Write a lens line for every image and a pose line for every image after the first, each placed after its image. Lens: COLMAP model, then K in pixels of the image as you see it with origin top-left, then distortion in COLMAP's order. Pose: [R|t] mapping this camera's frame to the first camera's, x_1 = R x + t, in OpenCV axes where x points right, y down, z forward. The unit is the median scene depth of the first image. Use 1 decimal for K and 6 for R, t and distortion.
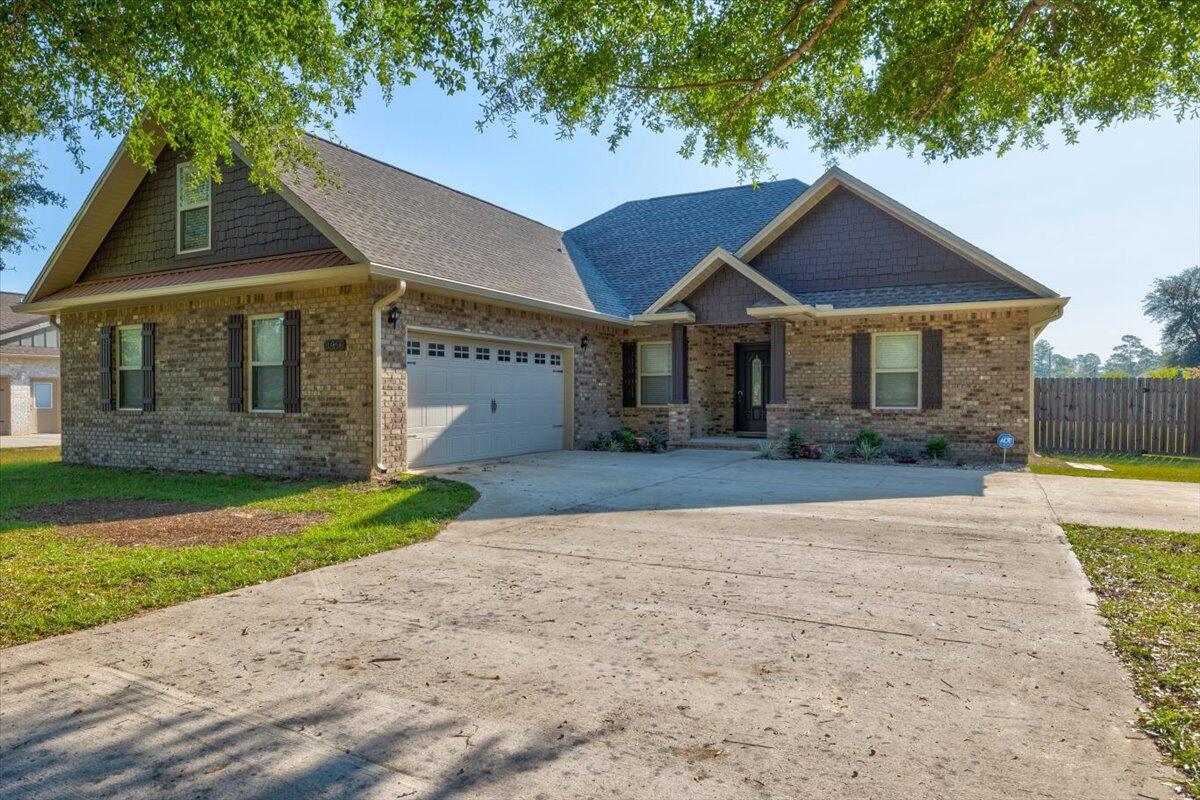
lens RADIAL K [[721.6, 0, 600.0], [0, 721.6, 400.0], [0, 0, 1]] dist [0.003571, 0.000462]
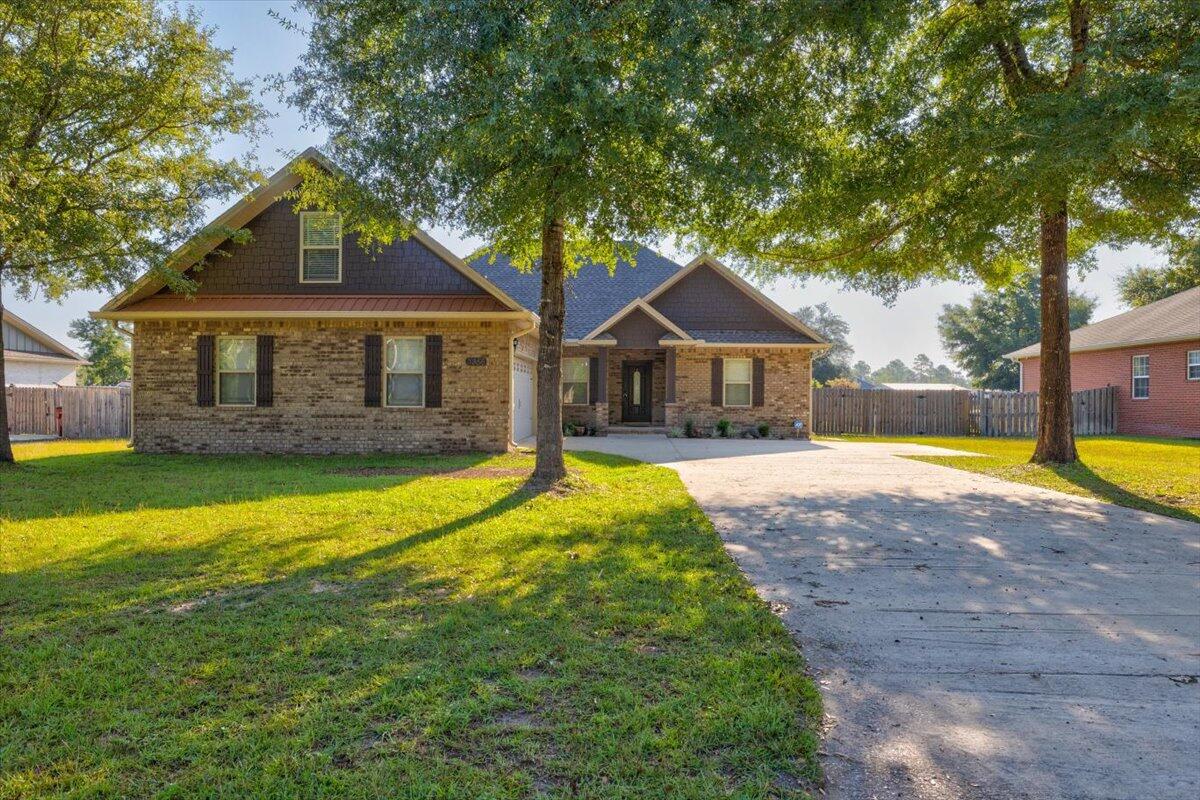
lens RADIAL K [[721.6, 0, 600.0], [0, 721.6, 400.0], [0, 0, 1]] dist [0.003571, 0.000462]
pose [[0.900110, 0.005427, 0.435629, -0.613816], [-0.005285, 0.999985, -0.001537, 0.002462], [-0.435631, -0.000919, 0.900125, -0.339197]]
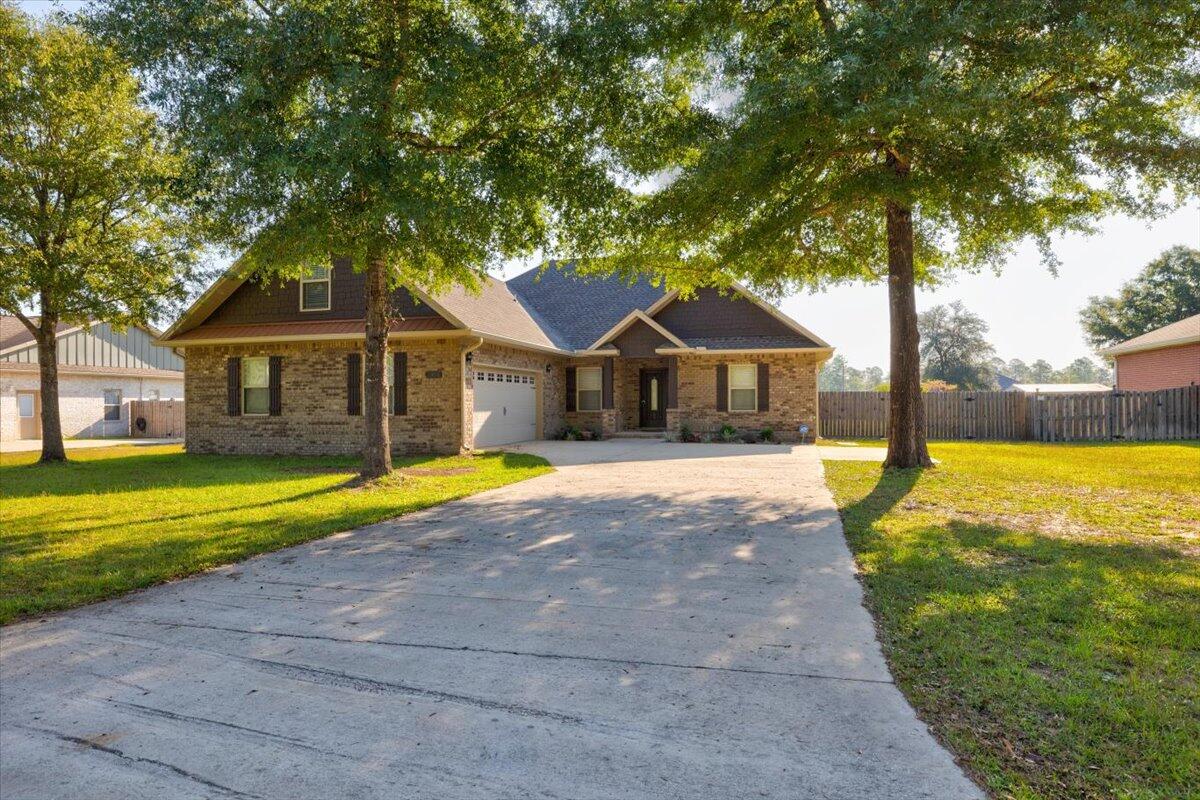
lens RADIAL K [[697.5, 0, 600.0], [0, 697.5, 400.0], [0, 0, 1]] dist [0.000033, -0.000268]
pose [[0.976530, -0.002816, 0.215363, -0.267242], [0.005103, 0.999936, -0.010062, 0.000829], [-0.215321, 0.010925, 0.976482, -0.513608]]
